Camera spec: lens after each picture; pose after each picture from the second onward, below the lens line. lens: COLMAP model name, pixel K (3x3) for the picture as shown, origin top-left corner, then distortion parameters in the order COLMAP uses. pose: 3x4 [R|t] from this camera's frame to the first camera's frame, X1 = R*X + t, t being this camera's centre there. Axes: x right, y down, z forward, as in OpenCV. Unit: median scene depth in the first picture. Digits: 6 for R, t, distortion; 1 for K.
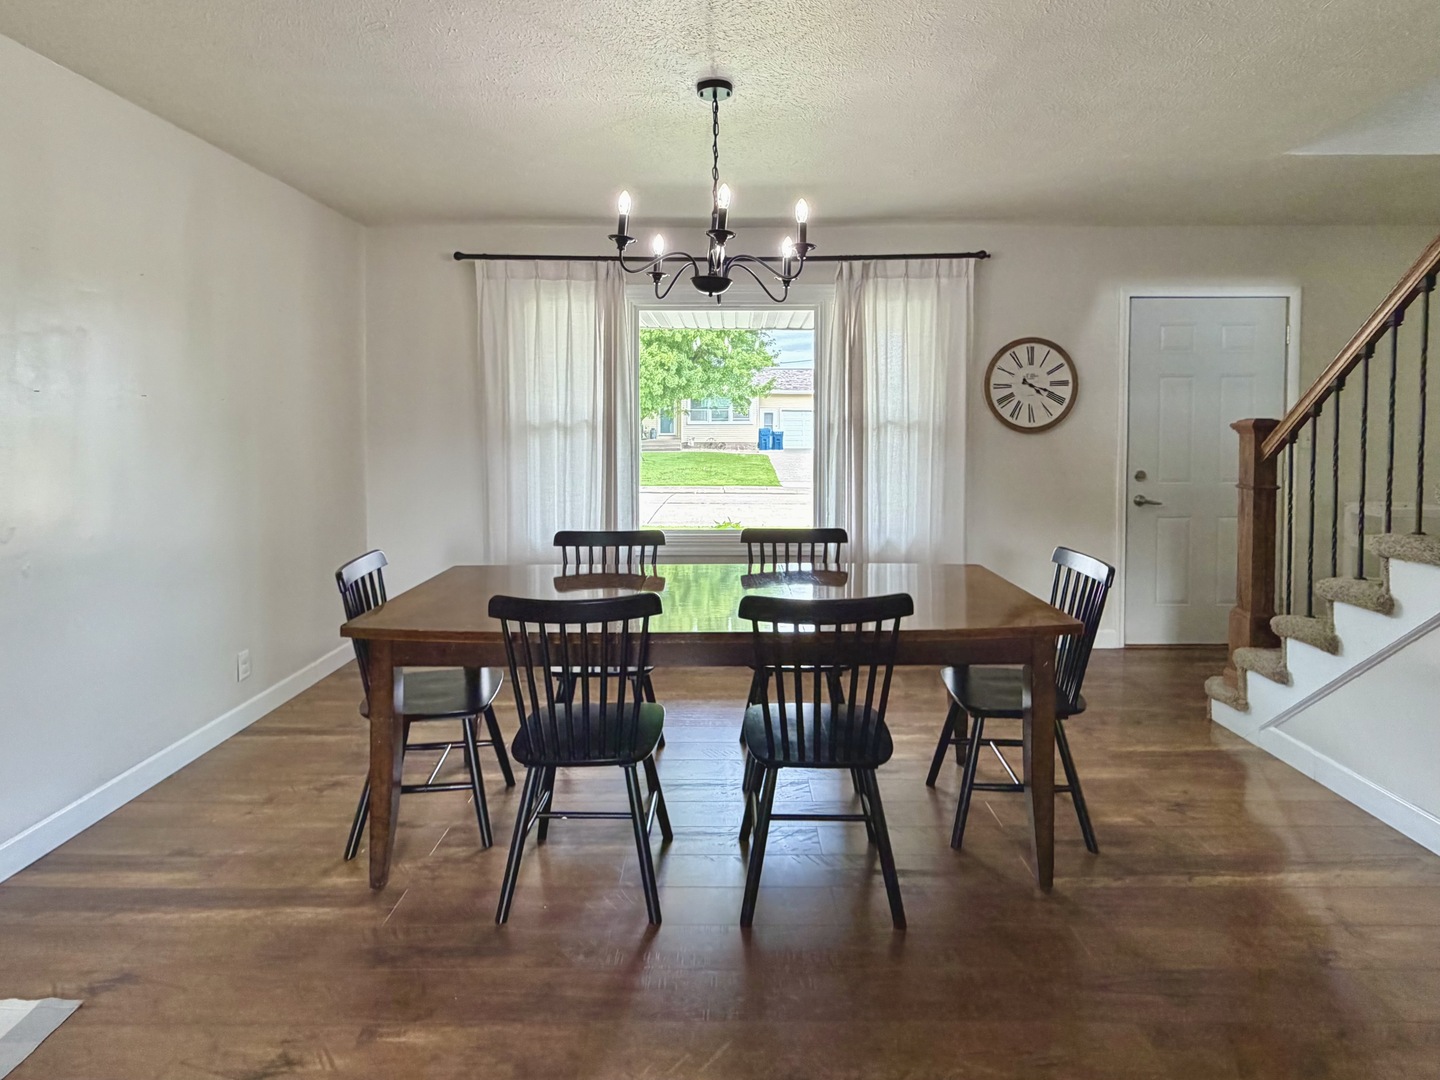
lens RADIAL K [[776.3, 0, 722.8], [0, 776.3, 445.1], [0, 0, 1]] dist [0.002348, 0.000680]
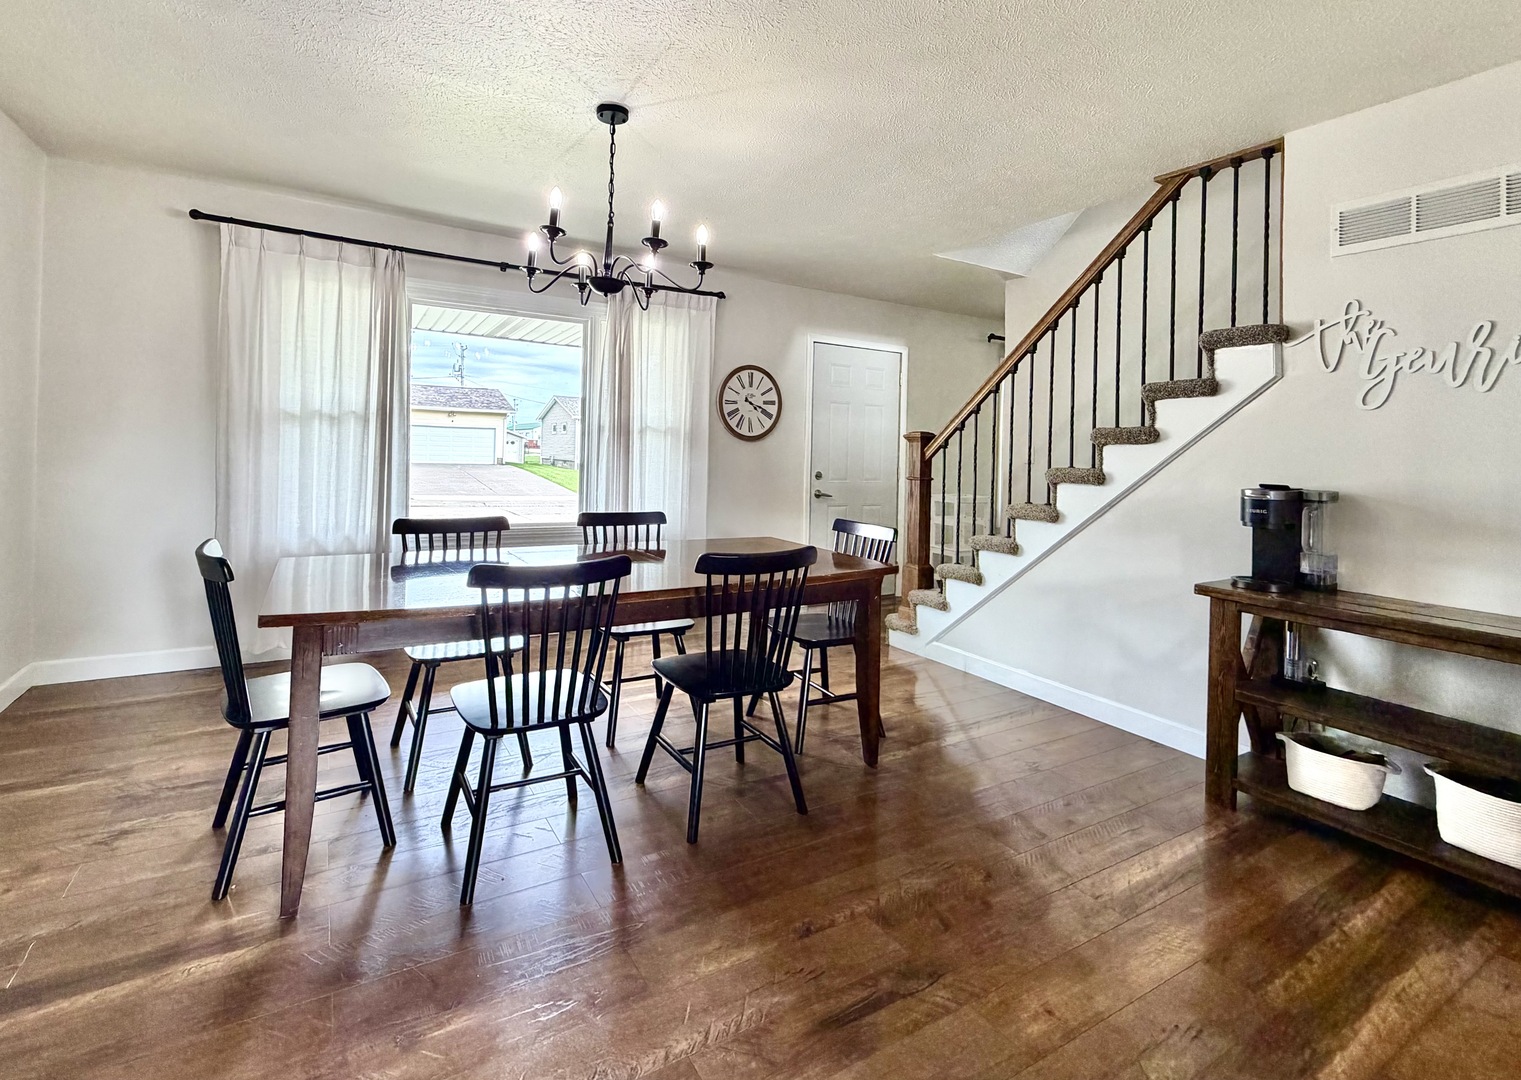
lens RADIAL K [[701.1, 0, 732.3], [0, 701.1, 444.1], [0, 0, 1]] dist [-0.000461, 0.000336]
pose [[0.867221, 0.030467, 0.496990, -0.200887], [-0.017700, 0.999382, -0.030380, 0.026144], [-0.497609, 0.017550, 0.867224, 0.026898]]
